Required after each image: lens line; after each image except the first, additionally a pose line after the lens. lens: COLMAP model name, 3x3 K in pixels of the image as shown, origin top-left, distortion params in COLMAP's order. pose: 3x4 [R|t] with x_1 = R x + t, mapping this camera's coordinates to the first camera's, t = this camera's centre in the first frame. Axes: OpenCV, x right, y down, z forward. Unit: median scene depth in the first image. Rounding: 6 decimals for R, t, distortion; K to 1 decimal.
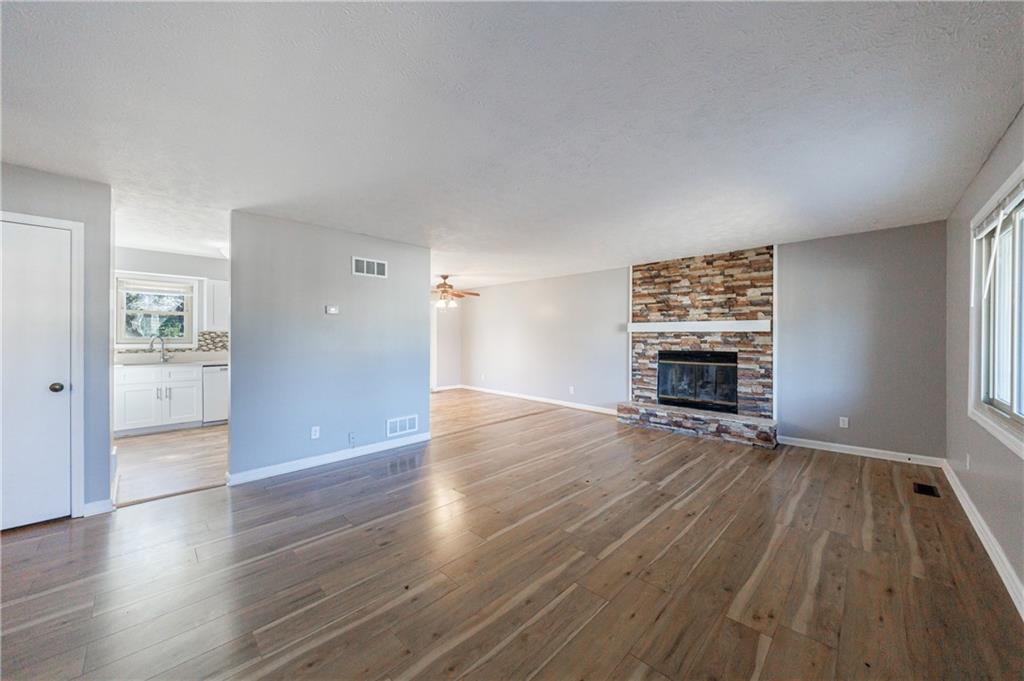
lens RADIAL K [[366.5, 0, 509.2], [0, 366.5, 337.5], [0, 0, 1]] dist [-0.006454, -0.000172]
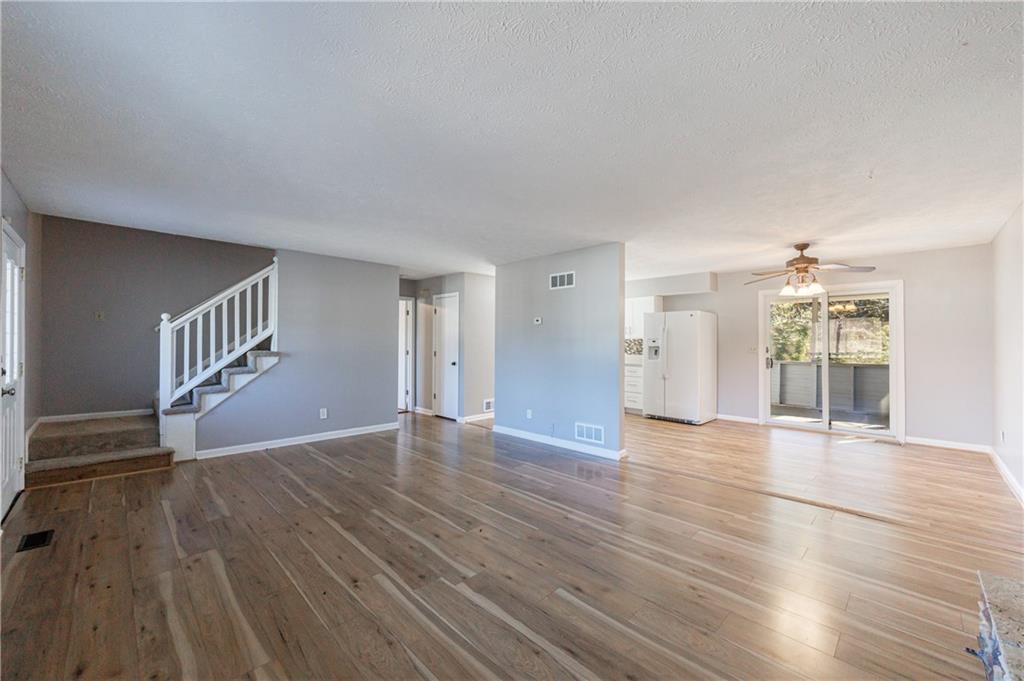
lens RADIAL K [[403.7, 0, 512.0], [0, 403.7, 340.5], [0, 0, 1]] dist [0.000885, 0.000116]
pose [[-0.002120, -0.004800, -0.999986, 0.705727], [-0.006552, 0.999967, -0.004786, -0.001056], [0.999976, 0.006542, -0.002152, 0.706685]]
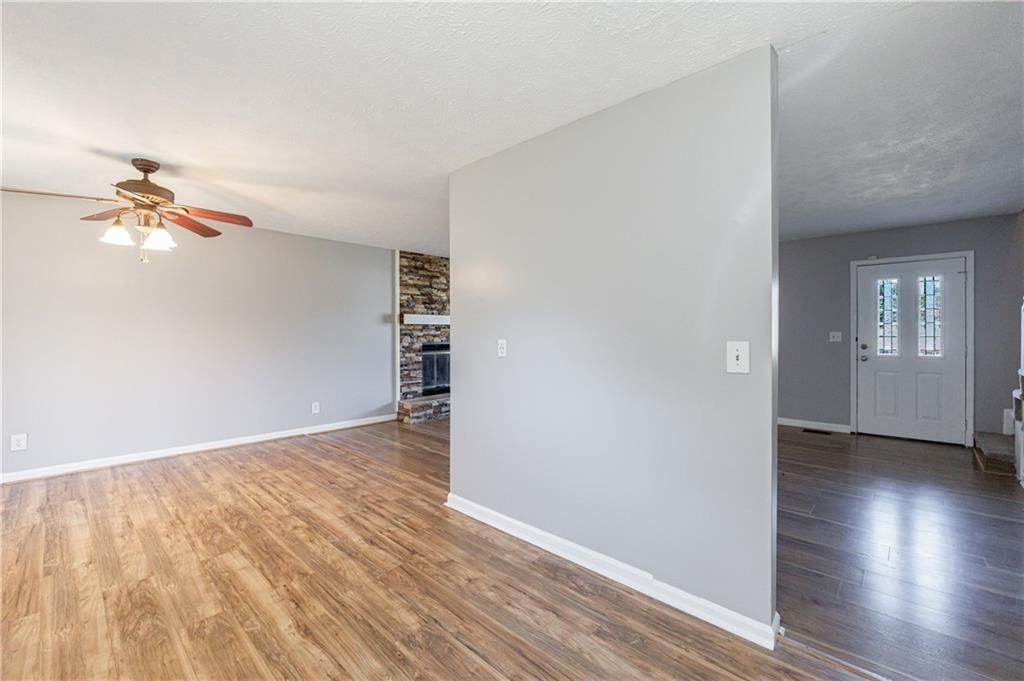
lens RADIAL K [[427.8, 0, 509.9], [0, 427.8, 335.0], [0, 0, 1]] dist [-0.002196, -0.000245]
pose [[-0.026855, -0.011159, 0.999577, -0.861208], [0.004724, 0.999925, 0.011289, 0.002024], [-0.999628, 0.005025, -0.026801, 0.894966]]
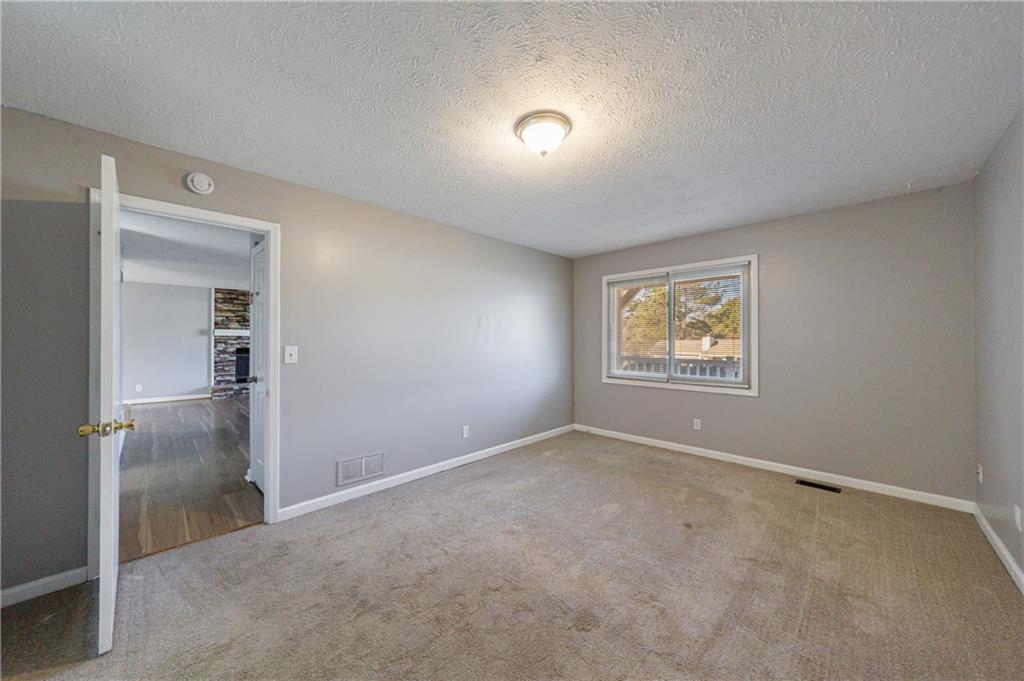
lens RADIAL K [[357.3, 0, 495.3], [0, 357.3, 338.5], [0, 0, 1]] dist [0.000781, -0.000030]
pose [[0.018617, 0.001799, 0.999825, -1.188219], [0.001665, 0.999997, -0.001830, 0.000414], [-0.999825, 0.001699, 0.018614, -0.111445]]
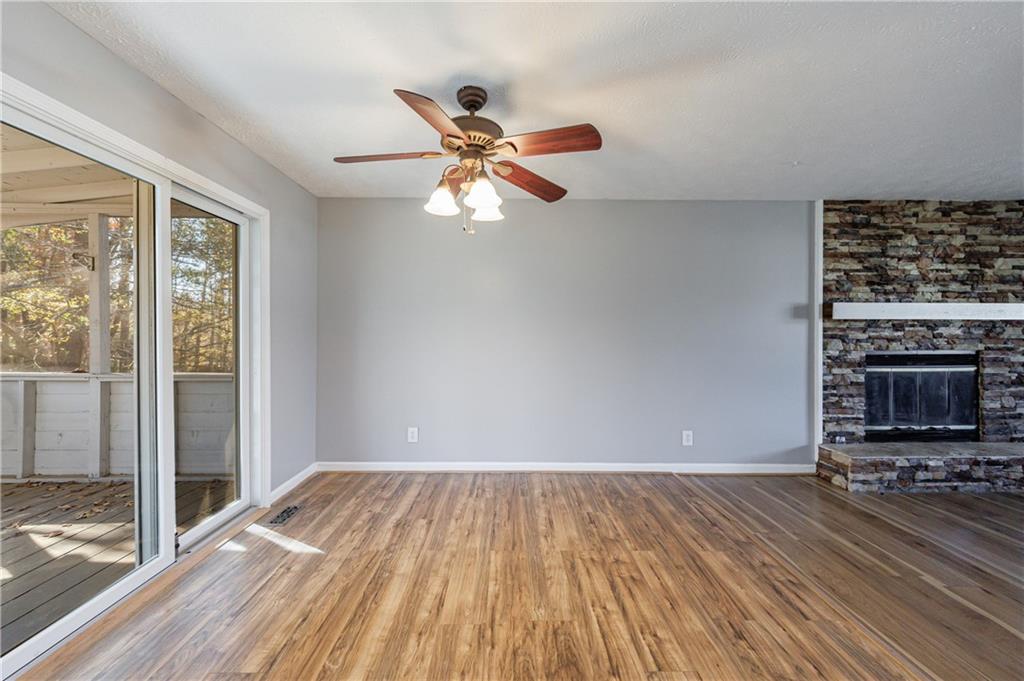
lens RADIAL K [[400.7, 0, 507.6], [0, 400.7, 337.1], [0, 0, 1]] dist [-0.004535, -0.000095]
pose [[0.707435, -0.005952, 0.706754, -0.509280], [0.003603, 0.999982, 0.004815, 0.008212], [-0.706769, -0.000860, 0.707443, 1.075692]]
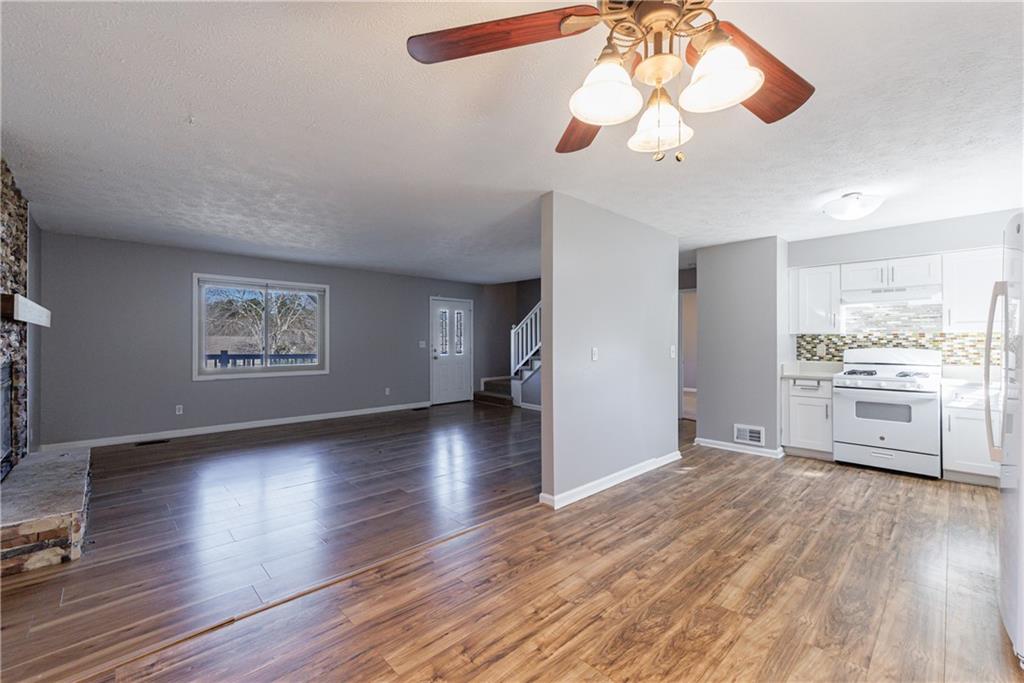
lens RADIAL K [[414.8, 0, 496.1], [0, 414.8, 339.6], [0, 0, 1]] dist [-0.001621, -0.000444]
pose [[-0.998217, -0.005725, 0.059406, -0.179392], [-0.005672, 0.999983, 0.001060, 0.000496], [-0.059412, 0.000721, -0.998233, 1.607206]]
